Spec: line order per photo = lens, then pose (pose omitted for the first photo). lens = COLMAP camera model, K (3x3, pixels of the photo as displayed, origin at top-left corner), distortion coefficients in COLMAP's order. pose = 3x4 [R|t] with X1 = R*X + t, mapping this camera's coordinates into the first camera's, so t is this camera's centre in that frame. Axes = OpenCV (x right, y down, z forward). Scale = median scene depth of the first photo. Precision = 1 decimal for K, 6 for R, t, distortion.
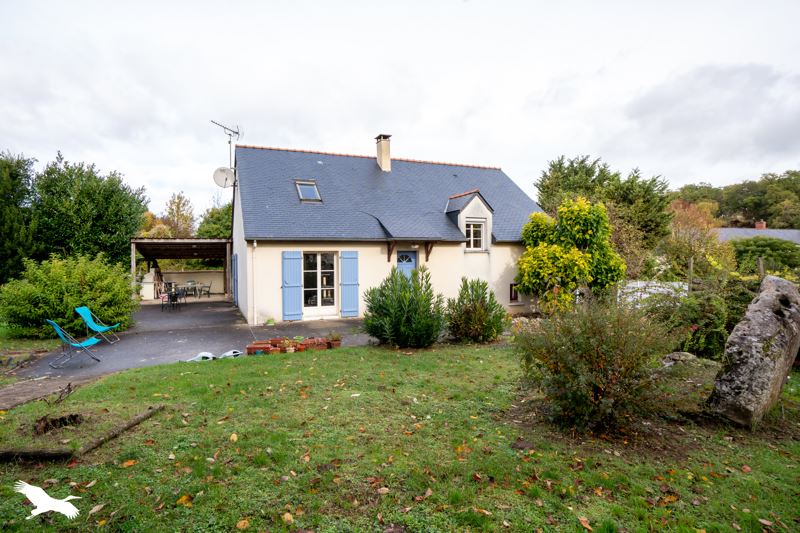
lens RADIAL K [[409.8, 0, 399.8], [0, 409.8, 265.5], [0, 0, 1]] dist [-0.004539, 0.001300]
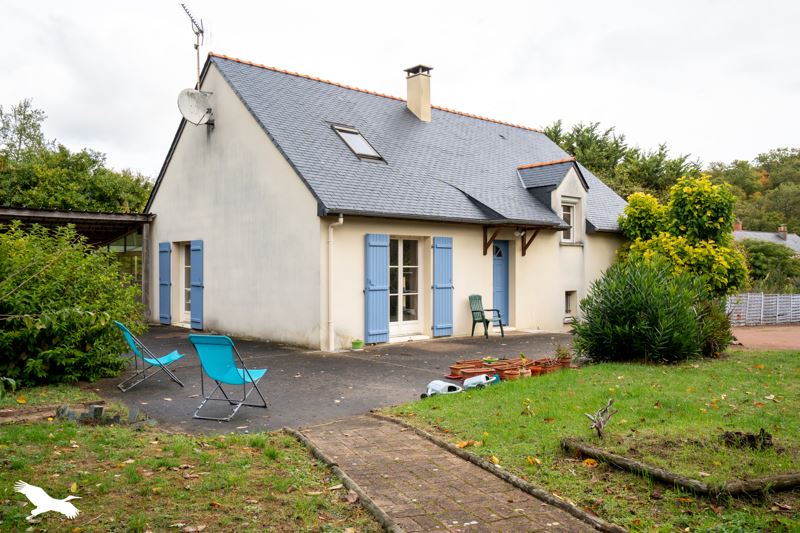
lens RADIAL K [[645.7, 0, 399.9], [0, 645.7, 269.3], [0, 0, 1]] dist [0.099152, 0.001218]
pose [[0.938426, 0.006758, 0.345415, -0.497889], [0.000124, 0.999802, -0.019898, 0.033834], [-0.345481, 0.018715, 0.938239, 0.035409]]
